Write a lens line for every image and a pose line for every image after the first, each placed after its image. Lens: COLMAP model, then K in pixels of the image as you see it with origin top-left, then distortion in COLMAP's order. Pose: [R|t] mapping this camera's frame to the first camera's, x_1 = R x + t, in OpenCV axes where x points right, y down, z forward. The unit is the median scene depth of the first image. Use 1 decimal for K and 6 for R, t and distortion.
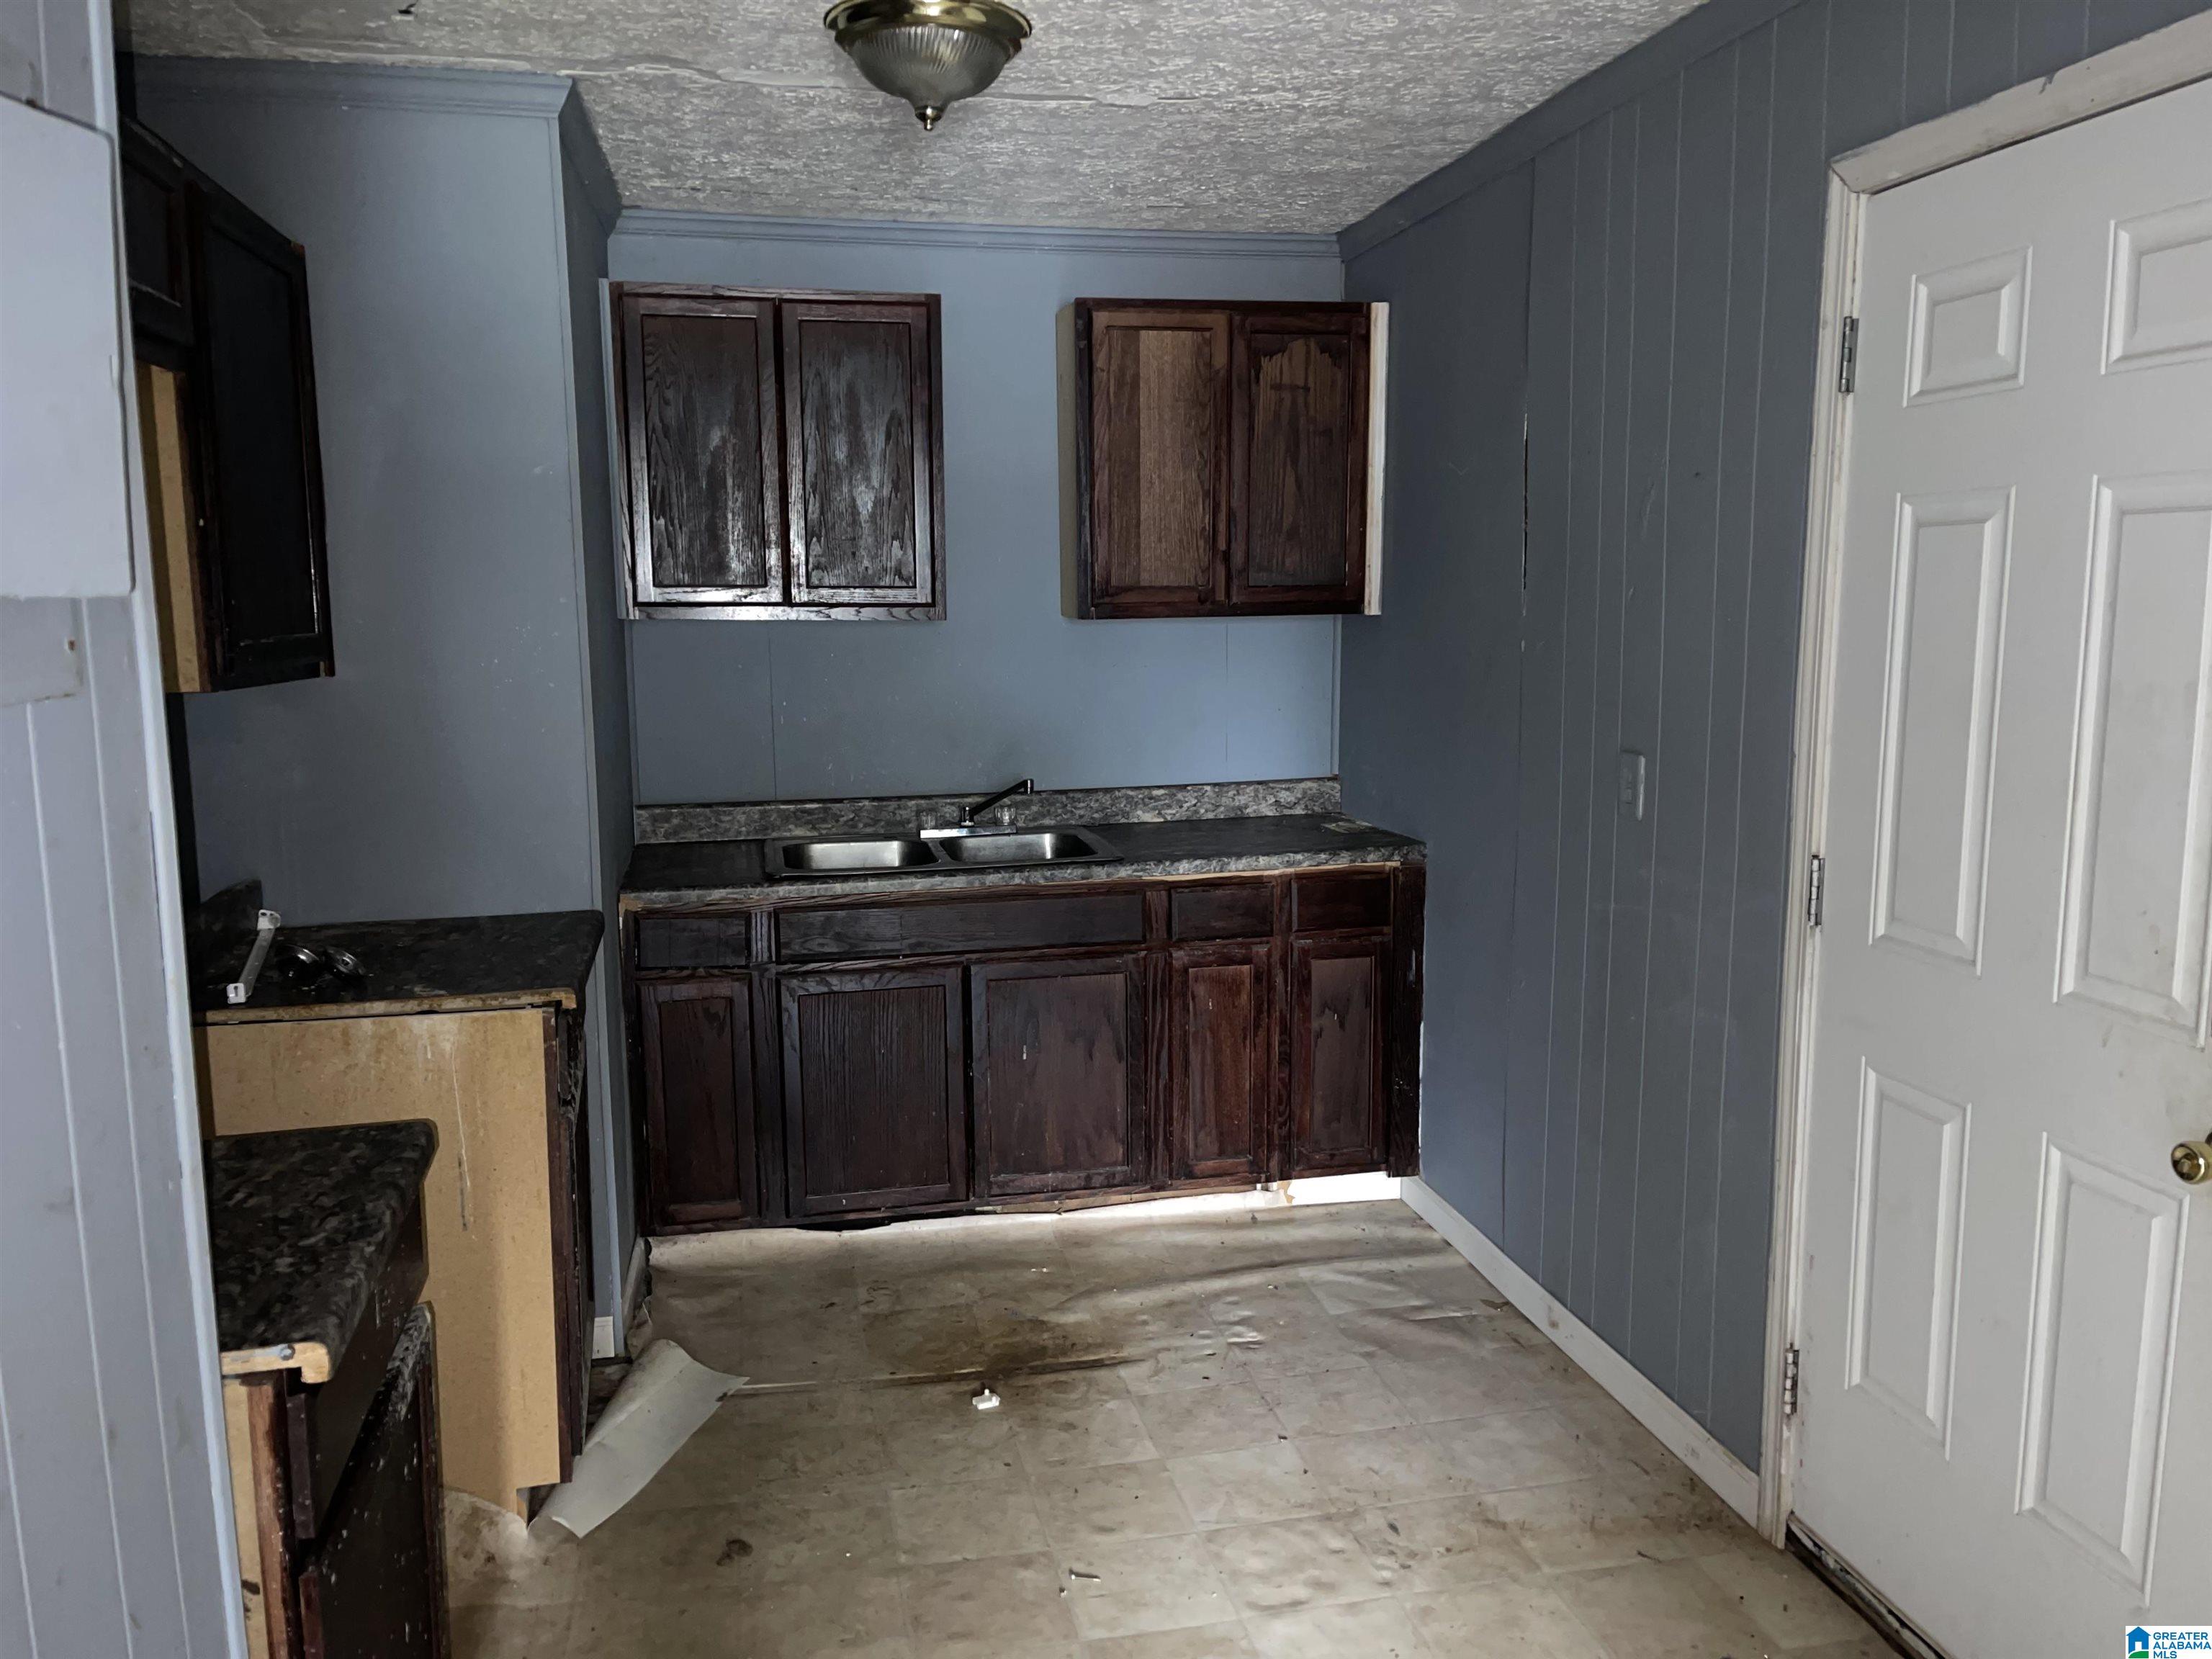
lens RADIAL K [[1669.4, 0, 1104.6], [0, 1669.4, 853.8], [0, 0, 1]] dist [0.046282, -0.058473]
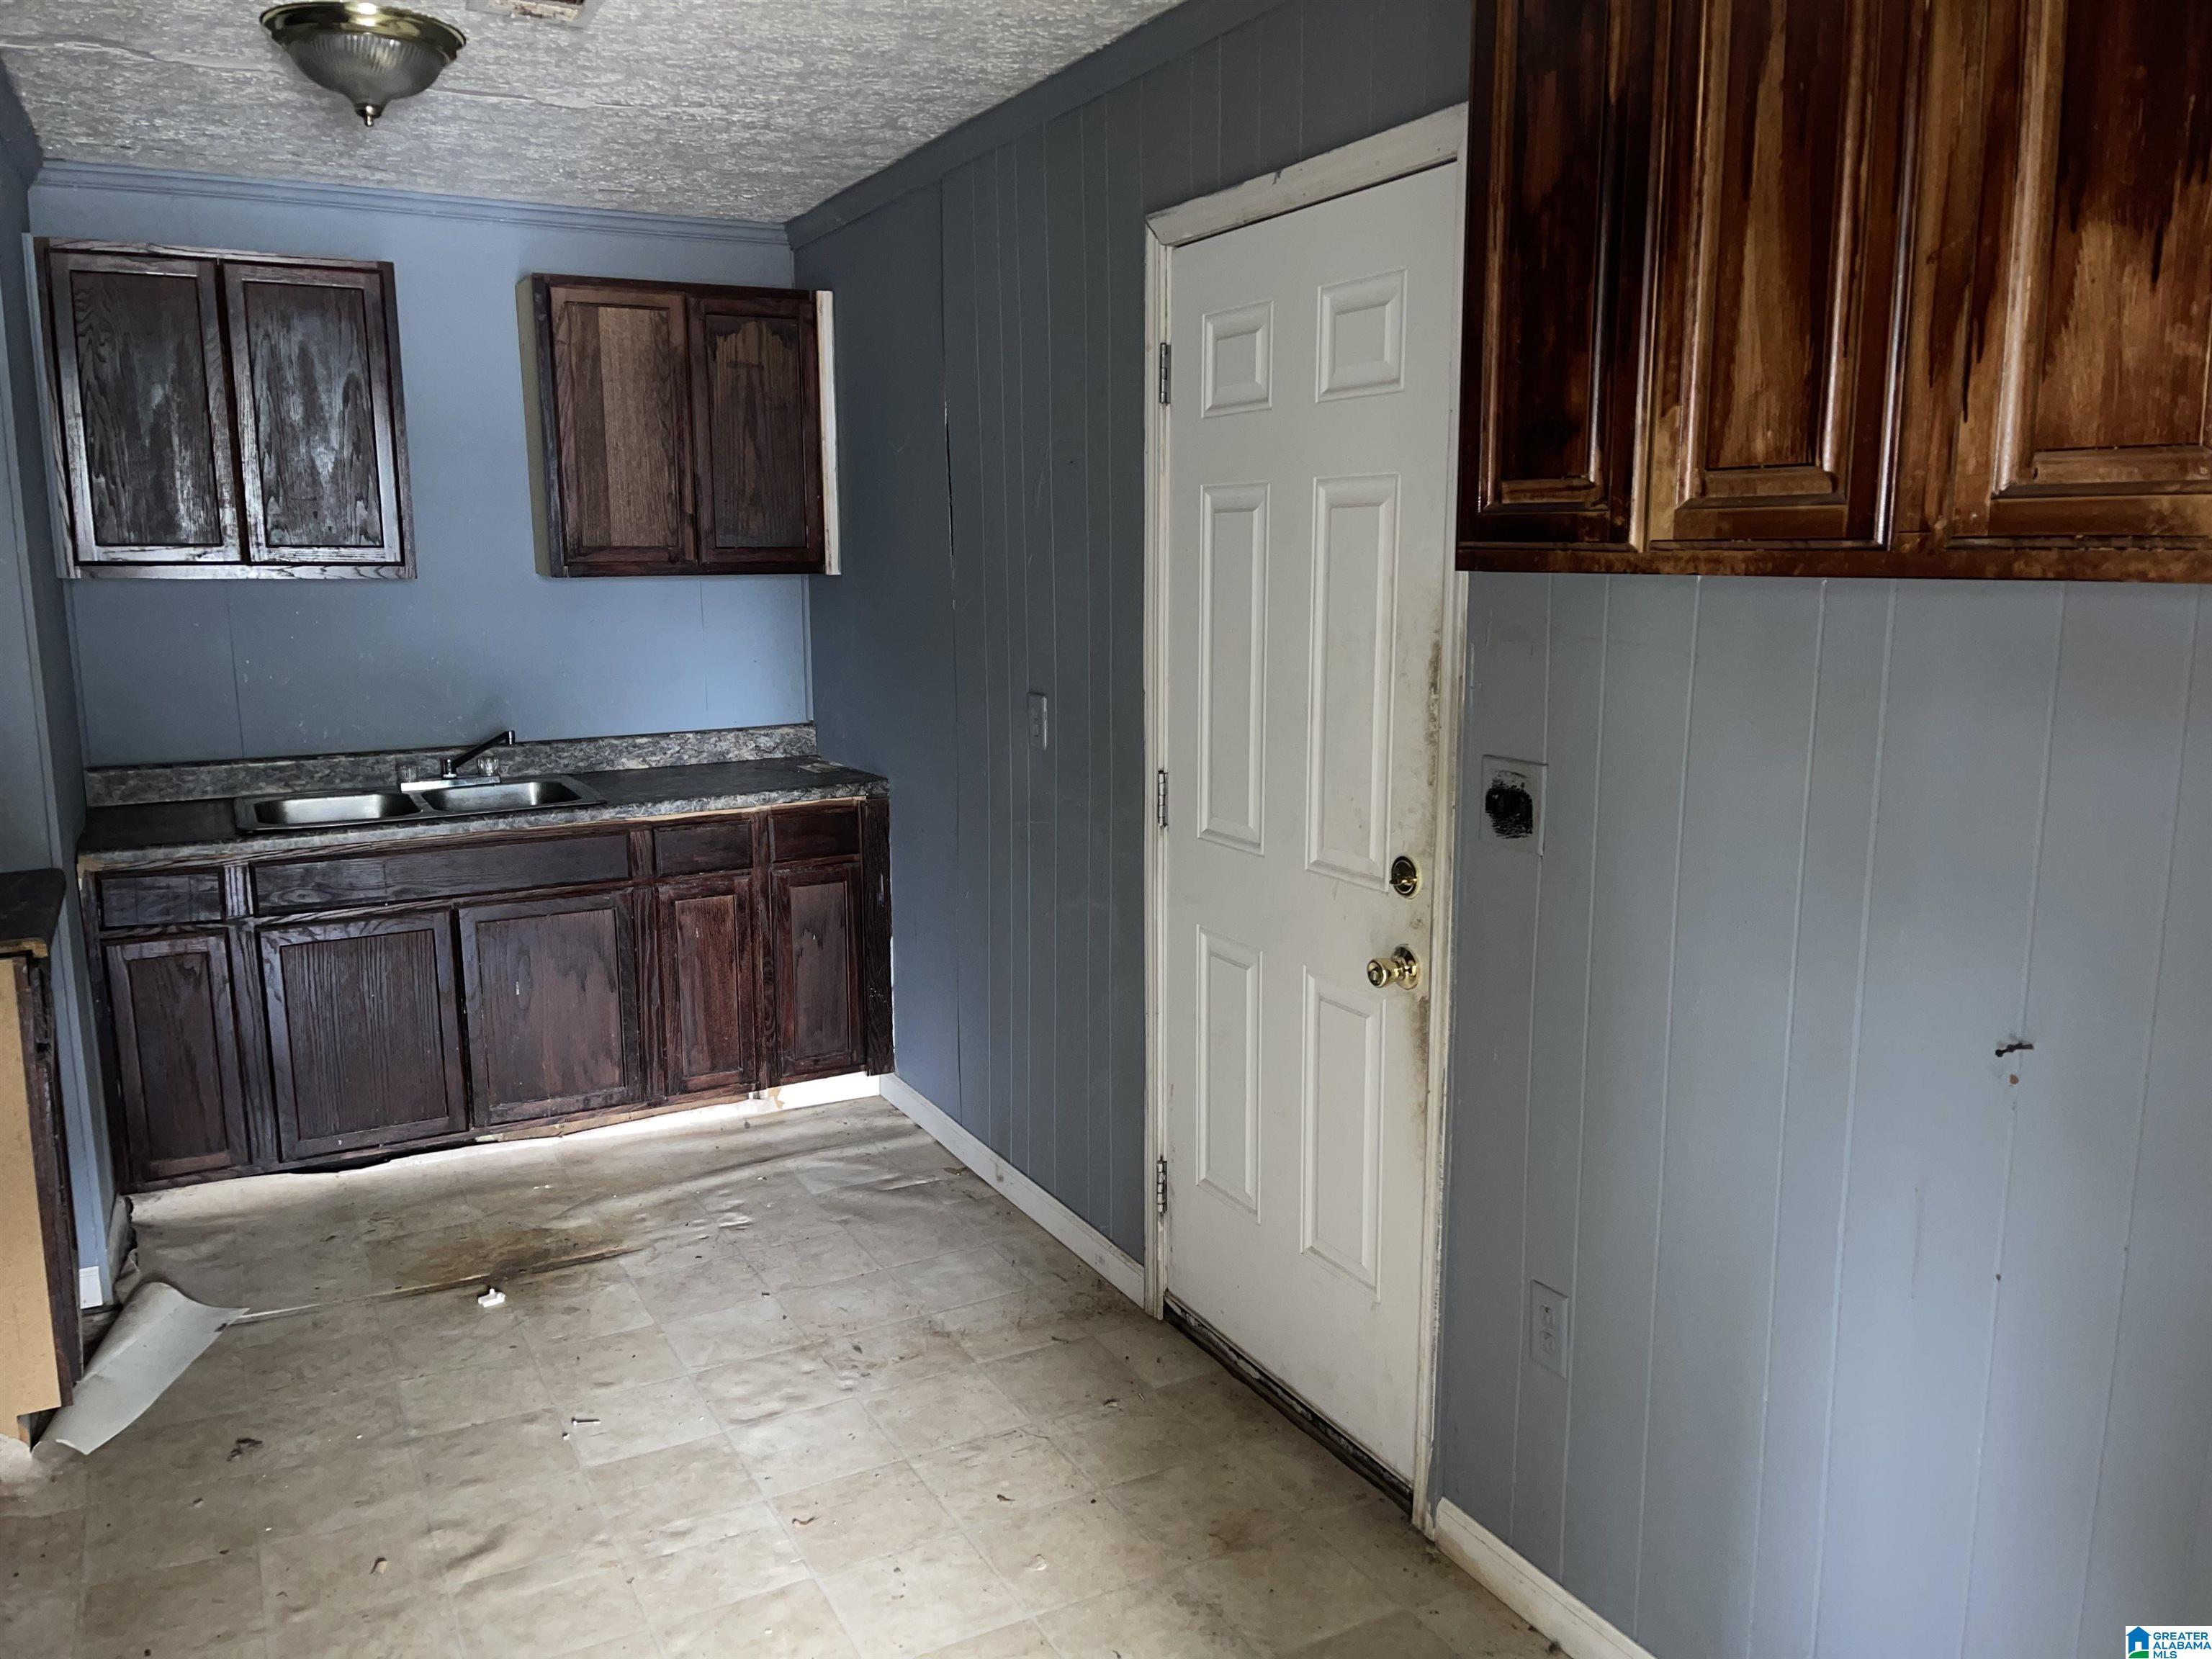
lens RADIAL K [[1669.4, 0, 1104.6], [0, 1669.4, 853.8], [0, 0, 1]] dist [0.046282, -0.058473]
pose [[0.960014, -0.046477, 0.276066, 0.020134], [0.038873, 0.998701, 0.032957, 0.013331], [-0.277239, -0.020908, 0.960574, -0.129154]]
